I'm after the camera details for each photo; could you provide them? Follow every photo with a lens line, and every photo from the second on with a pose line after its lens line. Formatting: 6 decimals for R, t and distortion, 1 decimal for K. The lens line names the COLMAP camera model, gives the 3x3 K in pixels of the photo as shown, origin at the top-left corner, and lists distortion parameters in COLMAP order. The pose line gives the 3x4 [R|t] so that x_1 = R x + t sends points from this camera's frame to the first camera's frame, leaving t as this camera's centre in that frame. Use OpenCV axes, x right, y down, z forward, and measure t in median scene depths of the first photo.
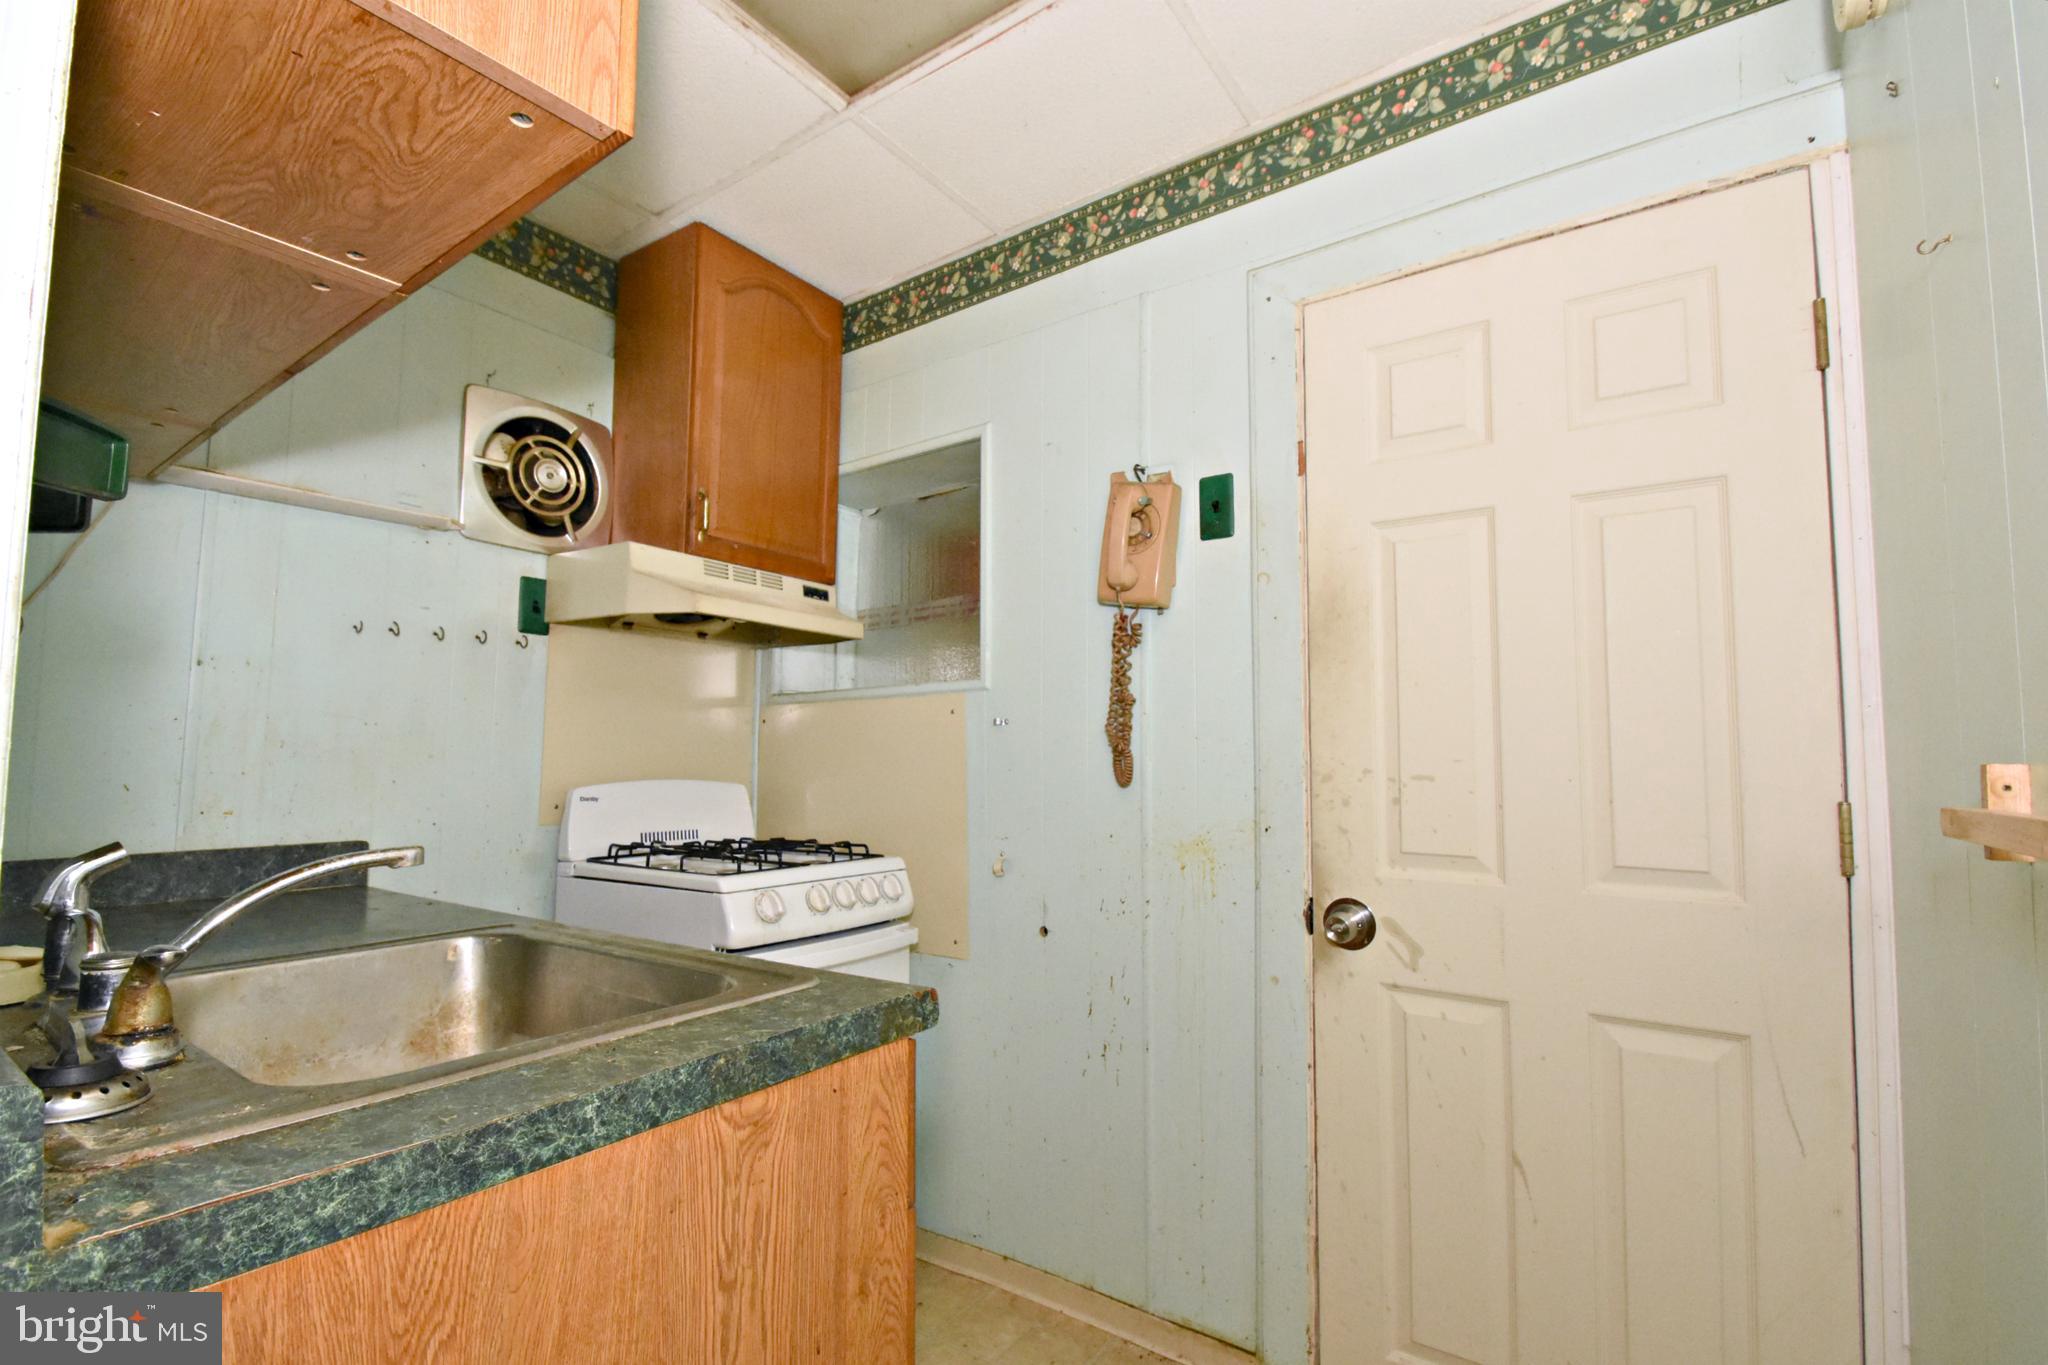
lens RADIAL K [[942.8, 0, 1024.0], [0, 942.8, 682.5], [0, 0, 1]] dist [0.008939, -0.016351]
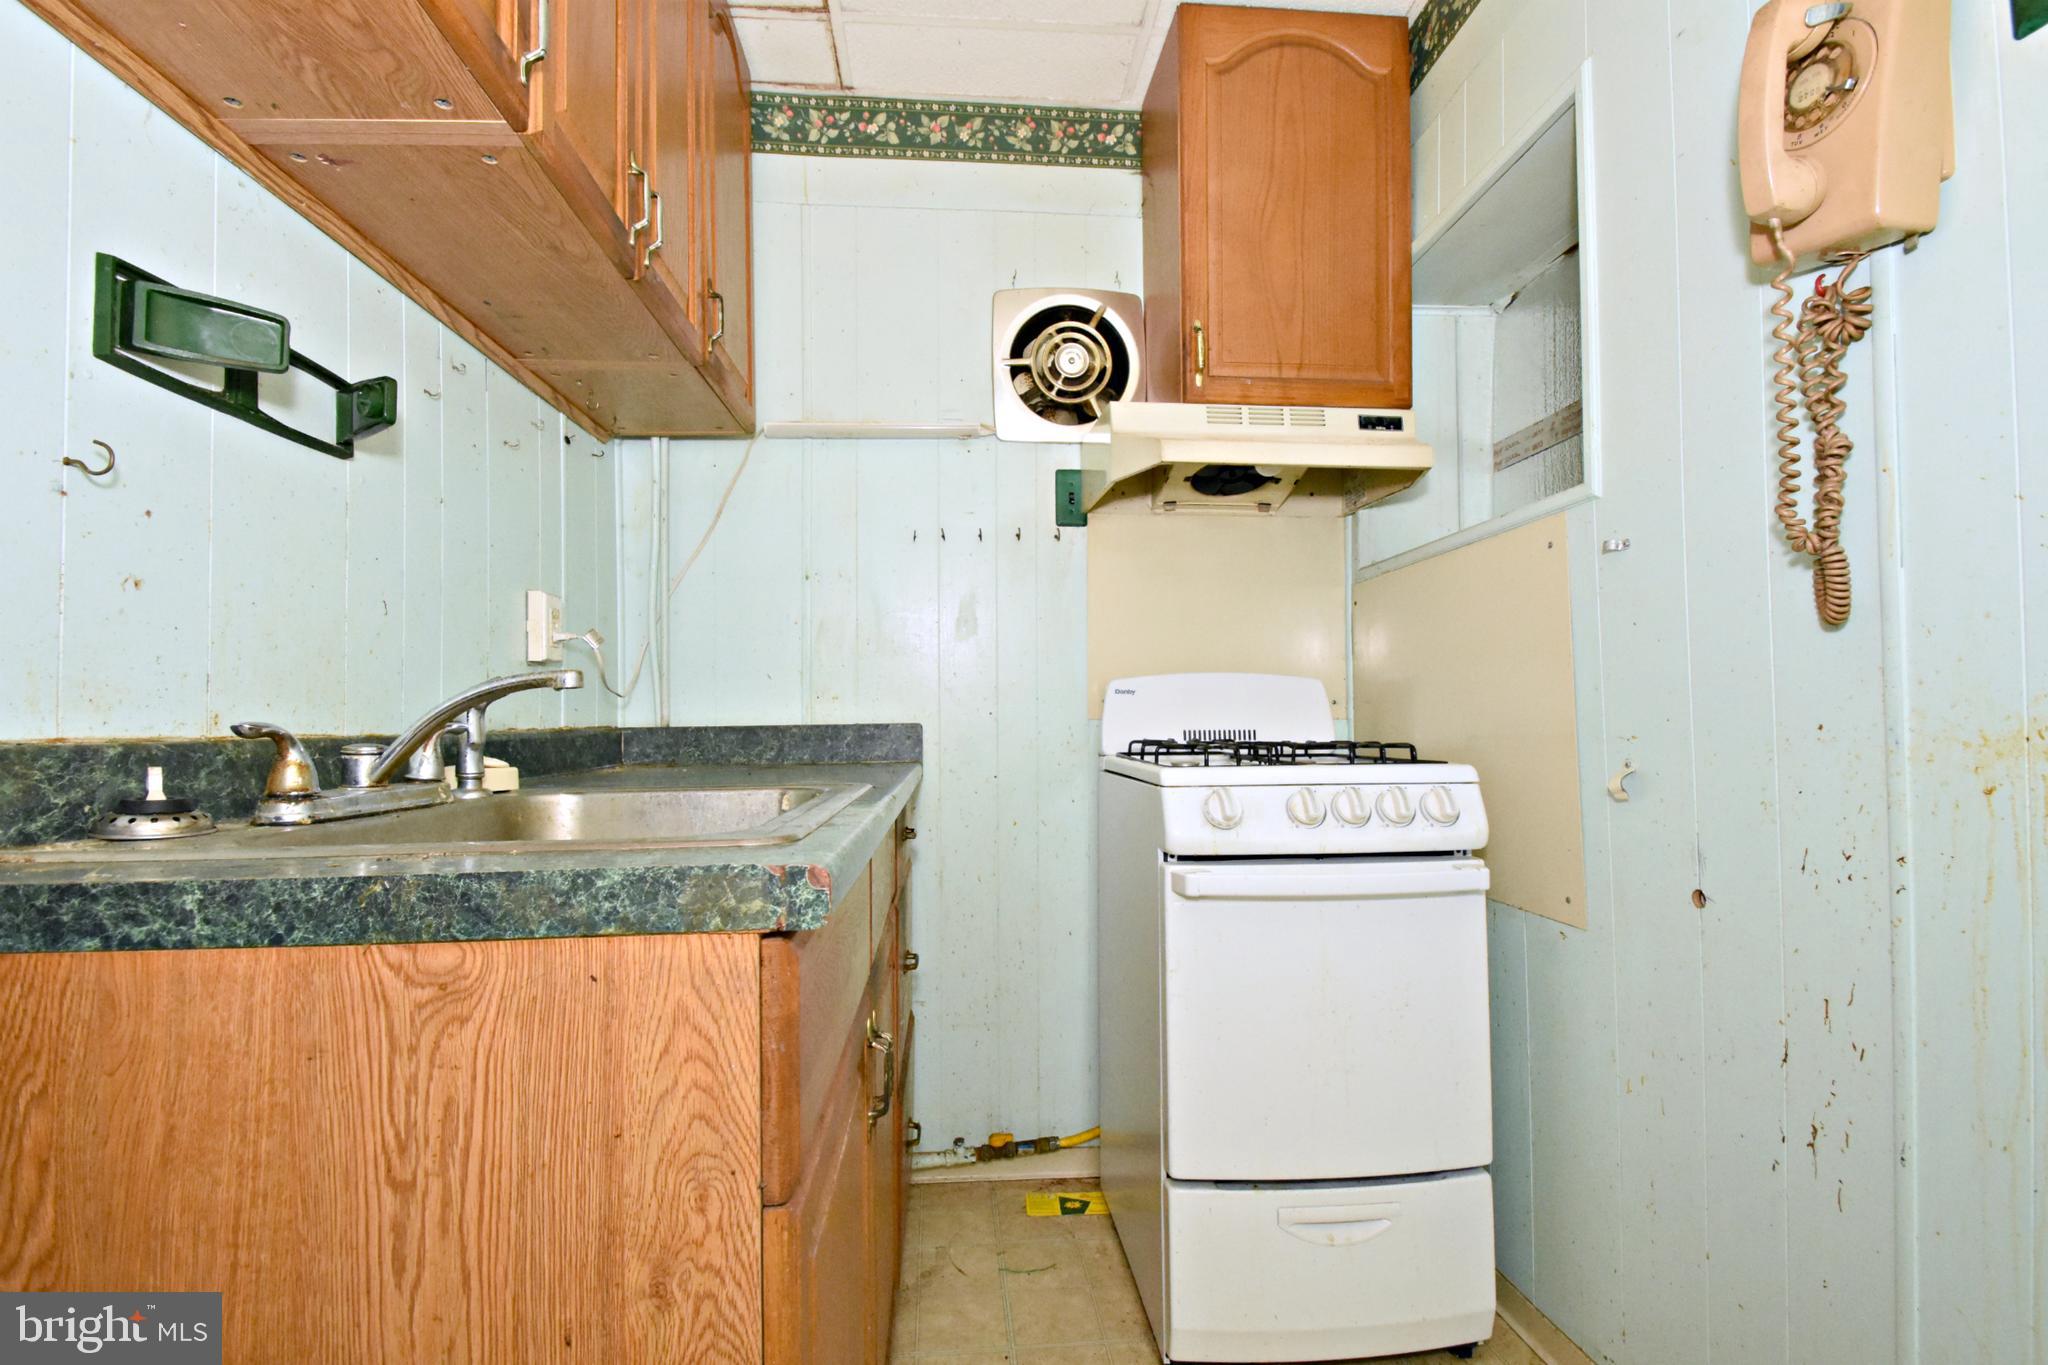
lens RADIAL K [[933.8, 0, 1010.4], [0, 933.8, 692.4], [0, 0, 1]] dist [0.006823, -0.014594]
pose [[0.625582, -0.026853, -0.779696, 0.483785], [0.074653, 0.996882, 0.025564, 0.224045], [0.776579, -0.074199, 0.625636, 0.791872]]
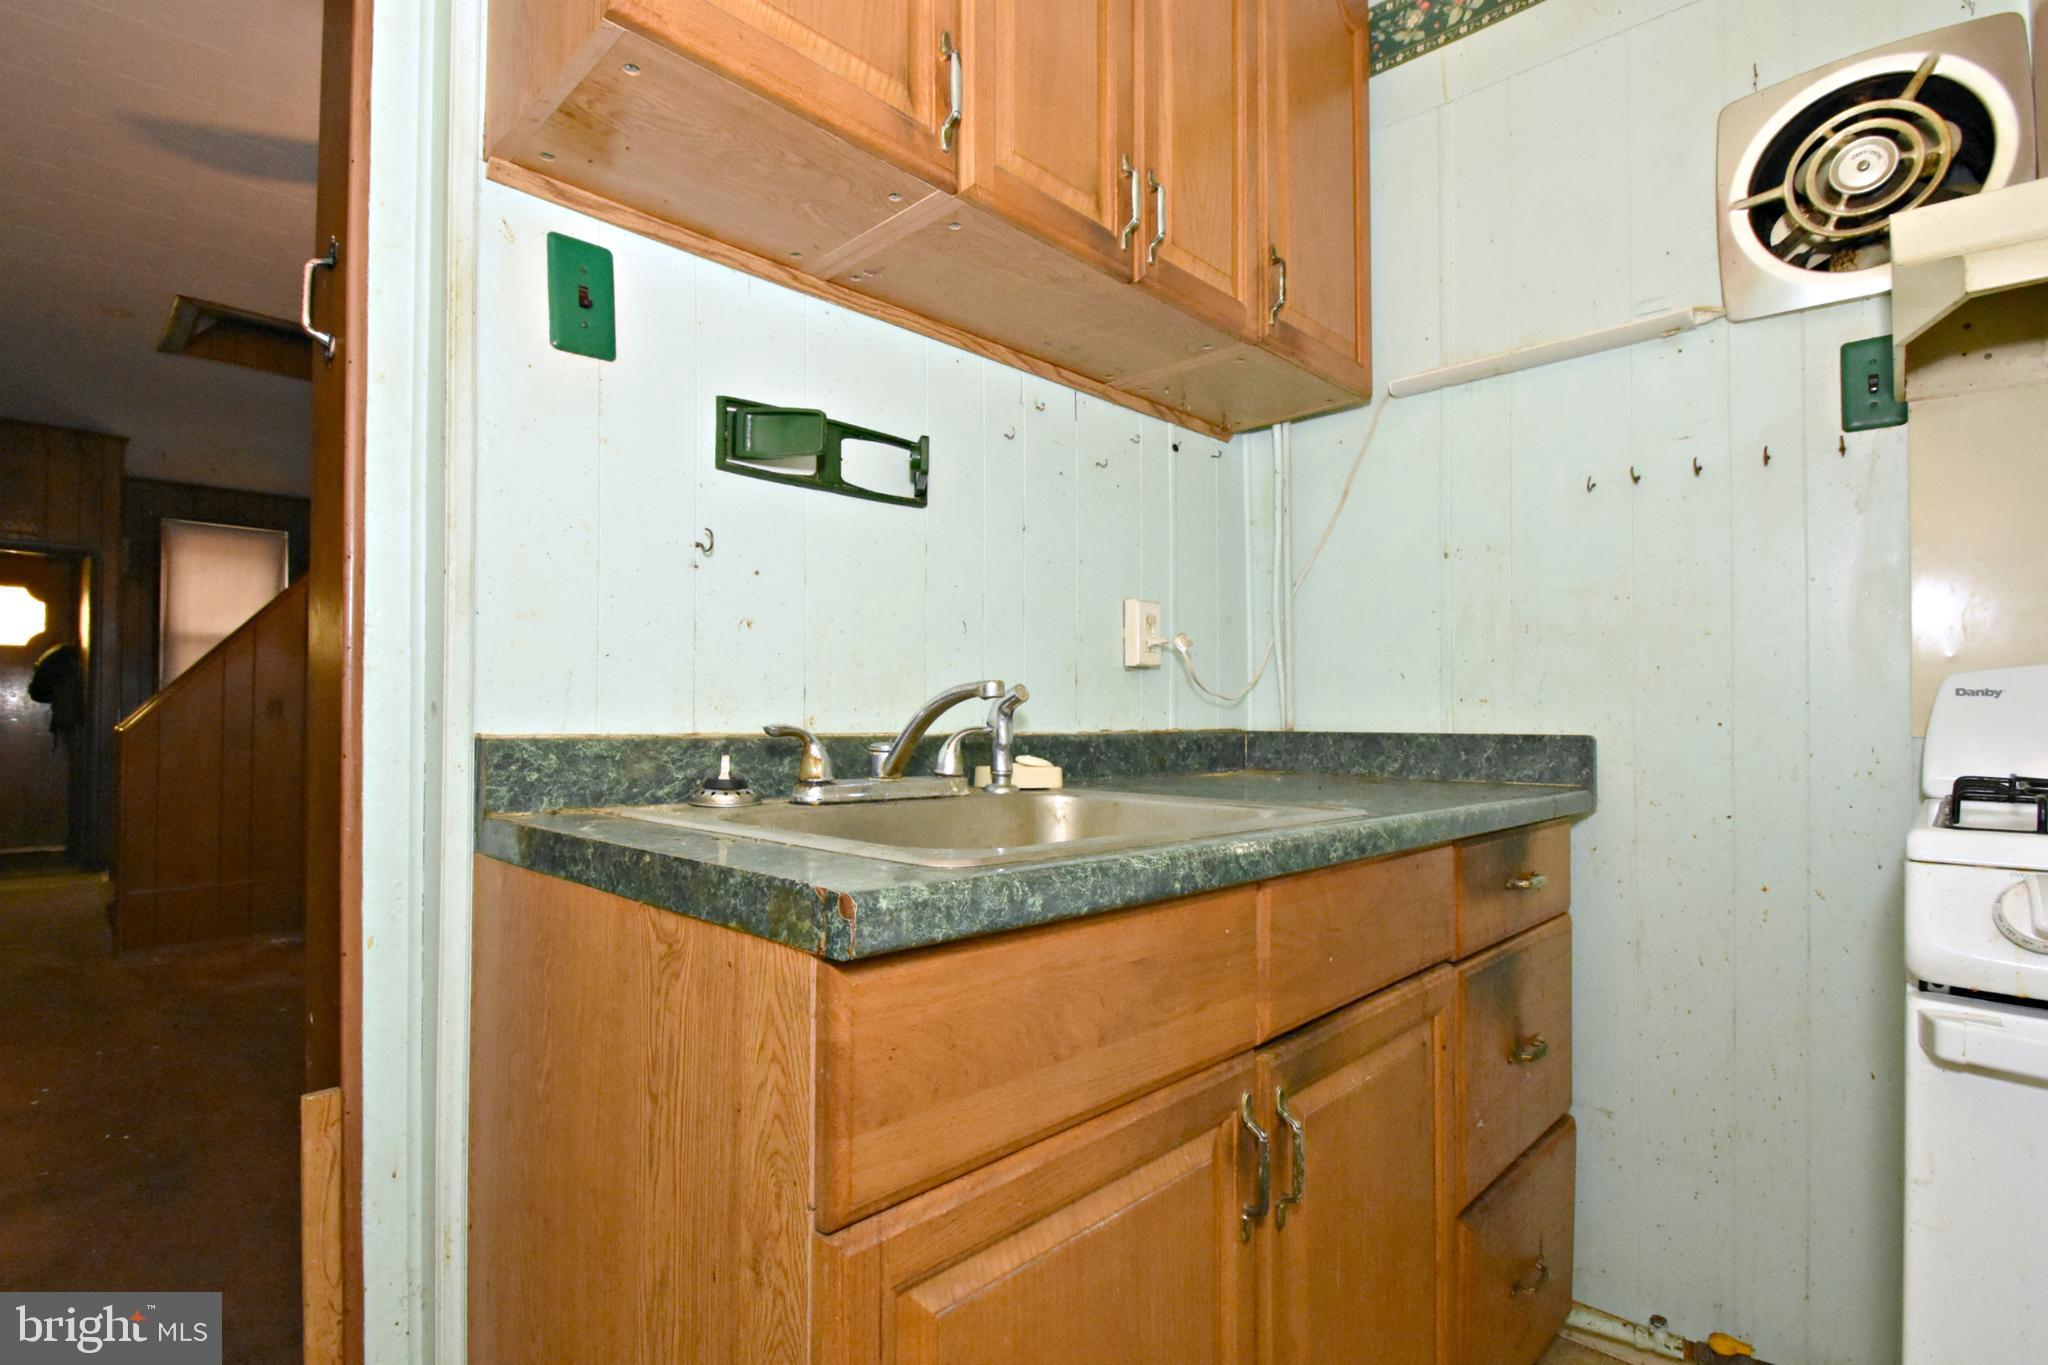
lens RADIAL K [[986.1, 0, 1000.0], [0, 986.1, 692.1], [0, 0, 1]] dist [0.004100, -0.008723]
pose [[-0.176018, -0.023319, -0.984111, 0.518112], [0.074932, 0.996501, -0.037015, 0.248392], [0.981531, -0.080257, -0.173655, 1.303932]]
